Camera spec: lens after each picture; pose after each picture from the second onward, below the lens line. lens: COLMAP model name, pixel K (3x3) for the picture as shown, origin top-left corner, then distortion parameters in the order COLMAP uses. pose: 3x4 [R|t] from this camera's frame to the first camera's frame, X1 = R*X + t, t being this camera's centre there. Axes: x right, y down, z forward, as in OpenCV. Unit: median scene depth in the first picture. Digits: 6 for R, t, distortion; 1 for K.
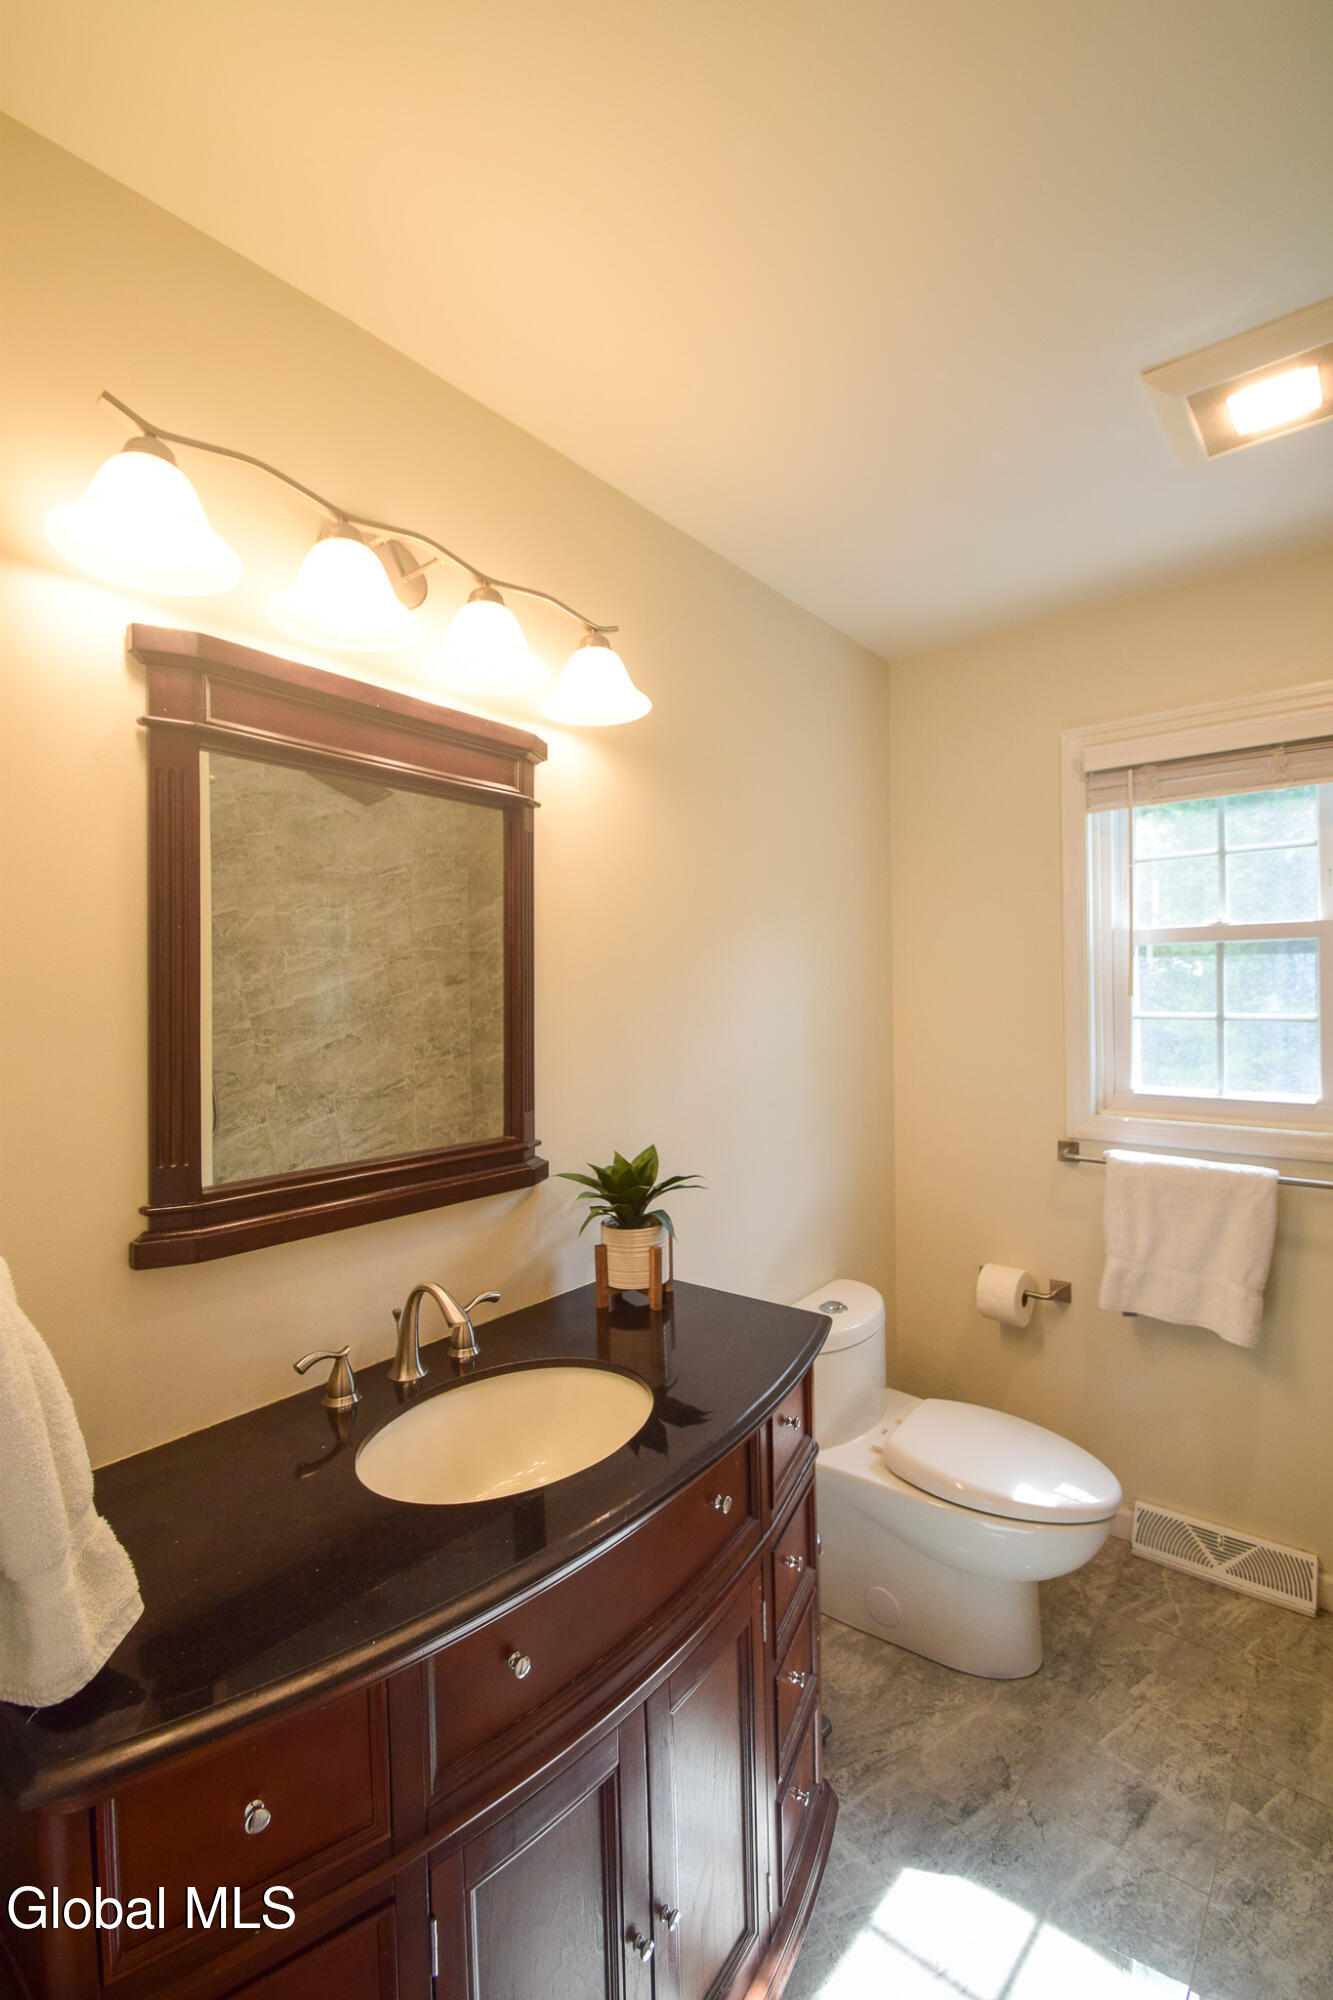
lens RADIAL K [[874.9, 0, 656.9], [0, 874.9, 1004.9], [0, 0, 1]] dist [0.015343, -0.016834]
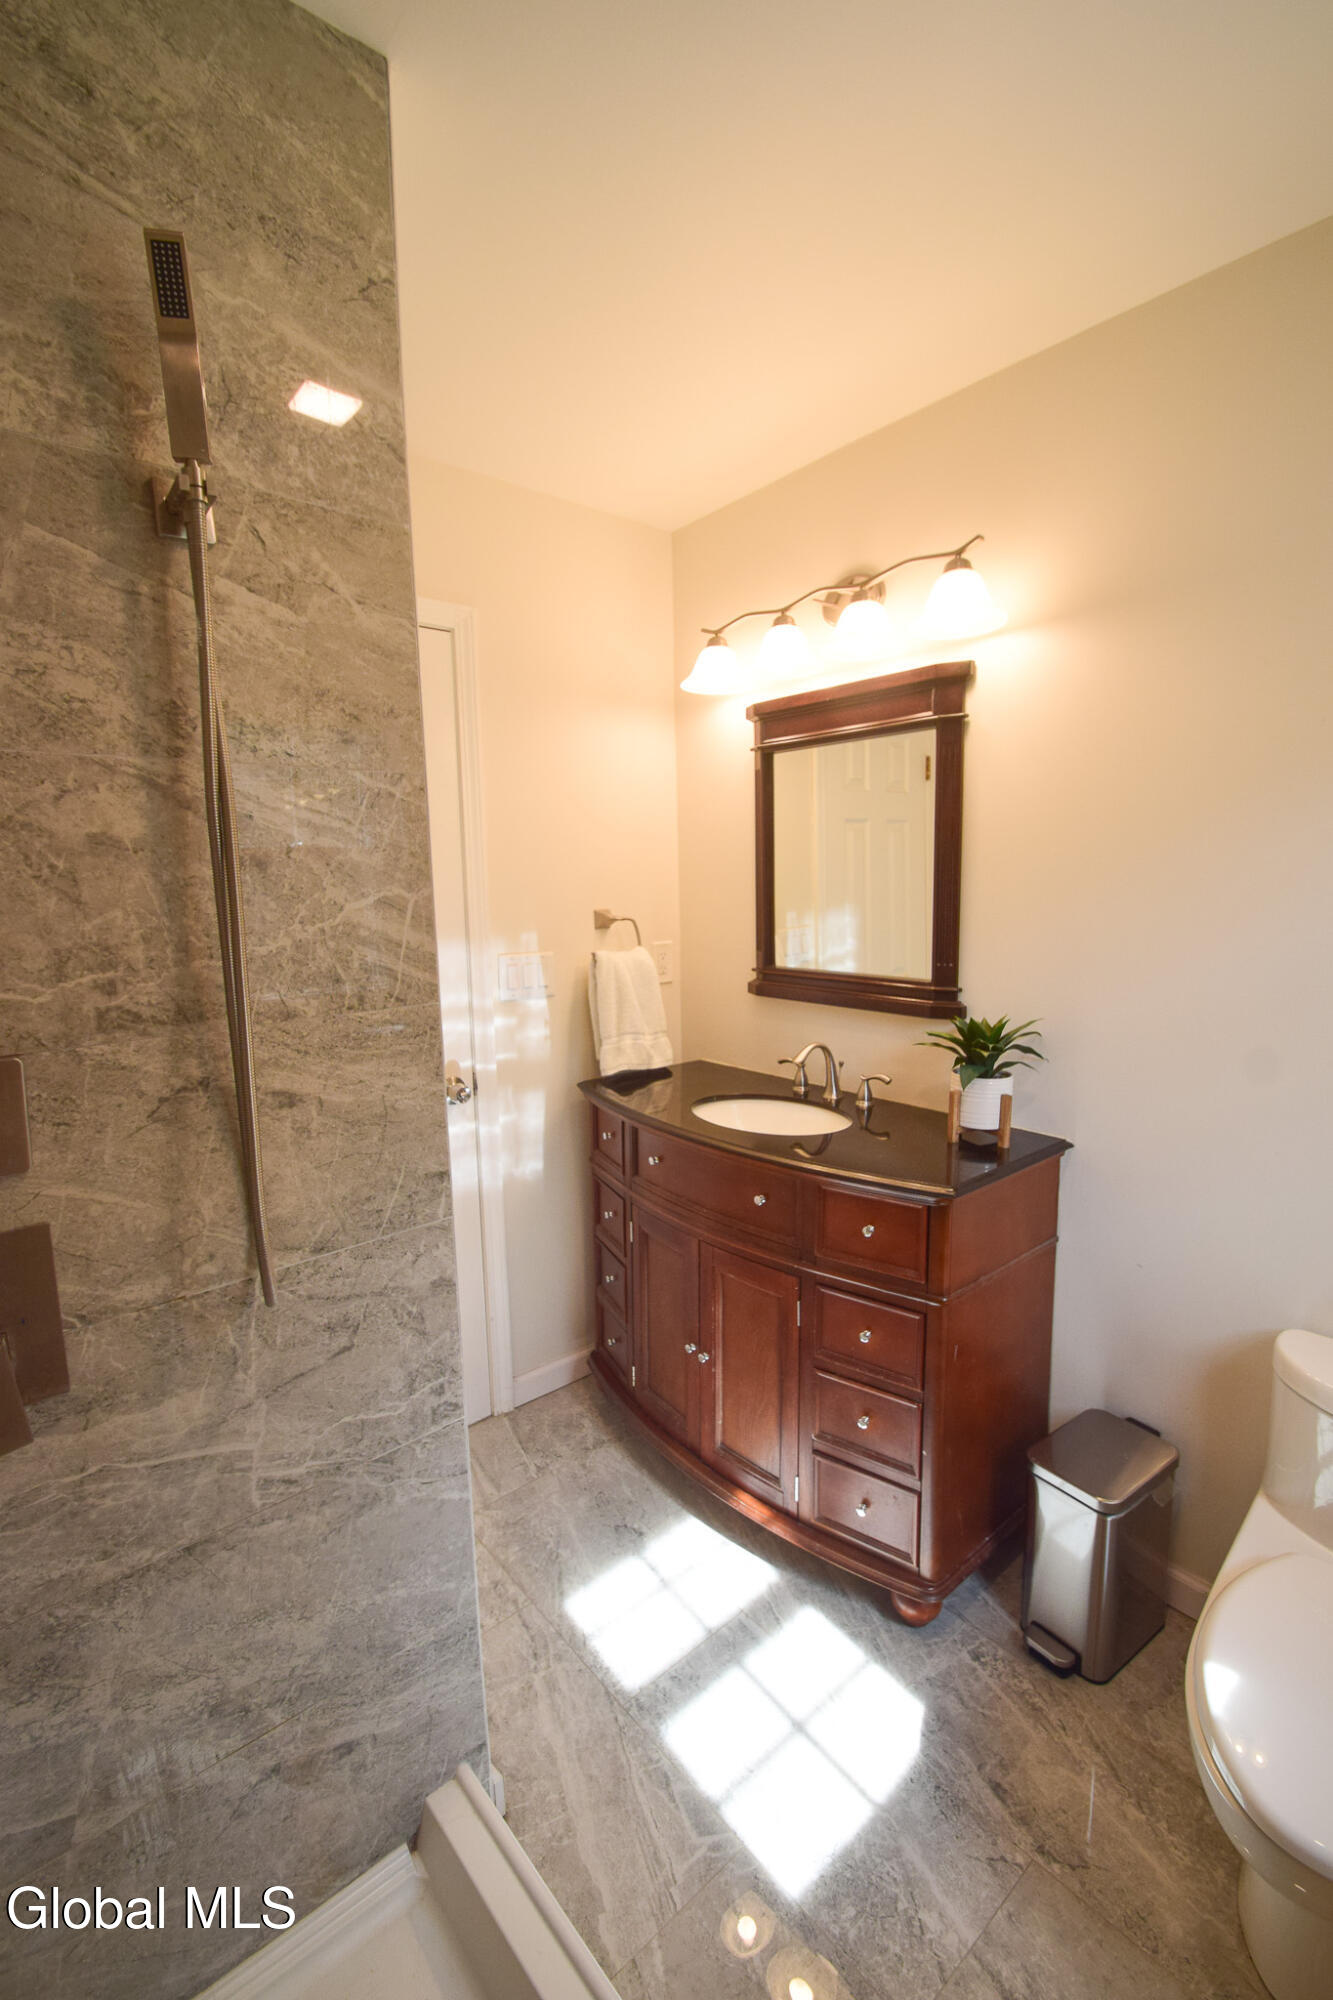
lens RADIAL K [[874.9, 0, 656.9], [0, 874.9, 1004.9], [0, 0, 1]] dist [0.015343, -0.016834]
pose [[-0.191377, 0.155896, -0.969057, 1.262879], [0.016565, 0.987678, 0.155620, -0.027062], [0.981377, 0.013730, -0.191601, 0.879193]]
